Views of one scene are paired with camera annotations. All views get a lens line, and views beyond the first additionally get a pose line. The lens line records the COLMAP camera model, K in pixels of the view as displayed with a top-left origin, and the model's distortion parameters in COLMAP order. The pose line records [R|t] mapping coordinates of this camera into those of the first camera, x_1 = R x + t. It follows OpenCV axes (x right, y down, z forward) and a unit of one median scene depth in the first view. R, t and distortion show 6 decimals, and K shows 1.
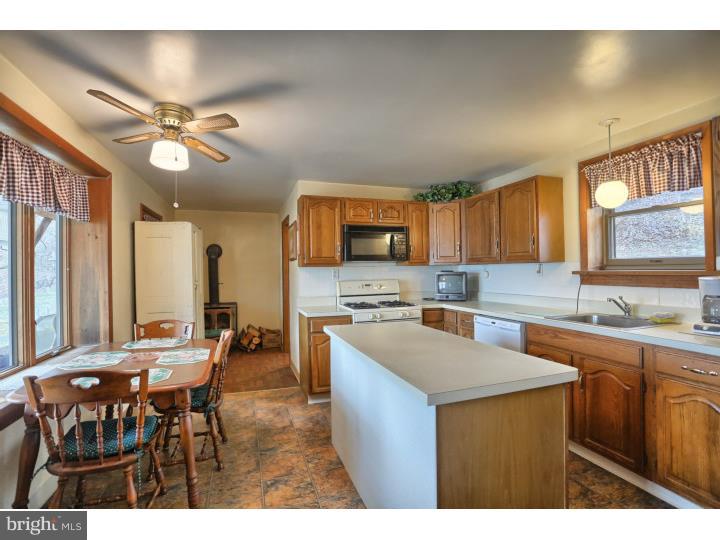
lens RADIAL K [[346.7, 0, 356.9], [0, 346.7, 268.9], [0, 0, 1]] dist [-0.066544, 0.020229]
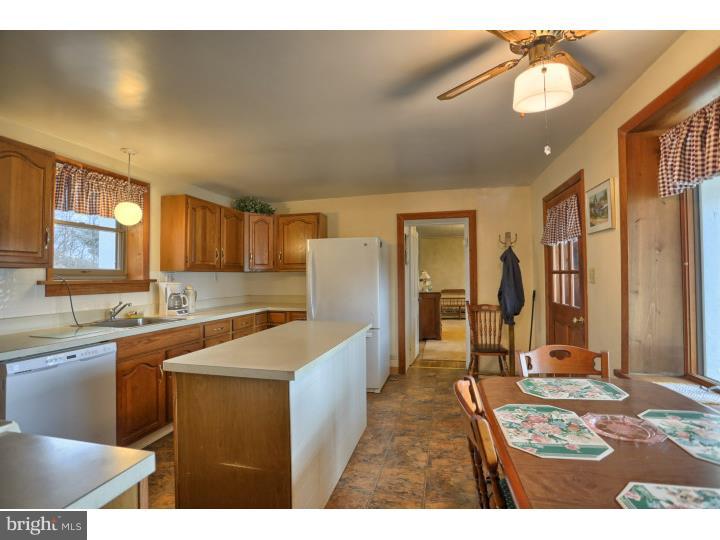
lens RADIAL K [[346.7, 0, 356.9], [0, 346.7, 268.9], [0, 0, 1]] dist [-0.066544, 0.020229]
pose [[-0.845910, 0.035927, 0.532115, -0.335300], [0.021434, 0.999213, -0.033390, 0.016388], [-0.532895, -0.016839, -0.846014, 1.003563]]
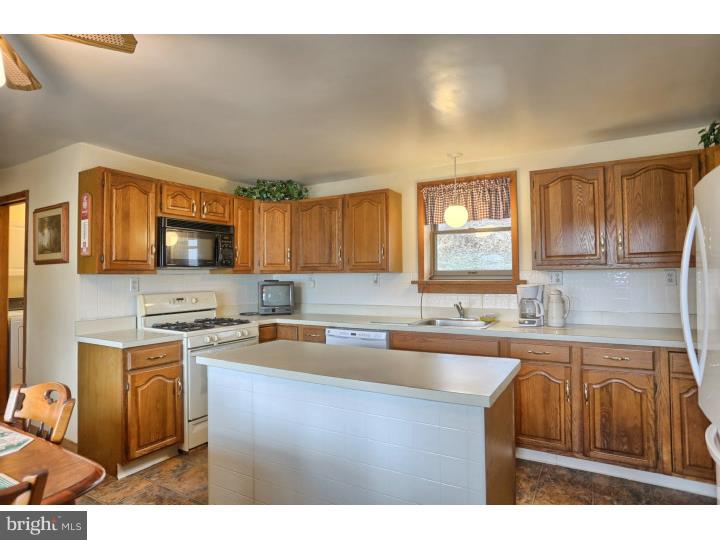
lens RADIAL K [[407.0, 0, 362.2], [0, 407.0, 267.5], [0, 0, 1]] dist [-0.090028, 0.064344]
pose [[0.754699, 0.021265, 0.655726, -0.272505], [-0.004816, 0.999627, -0.026874, -0.000419], [-0.656053, 0.017124, 0.754521, 0.091420]]
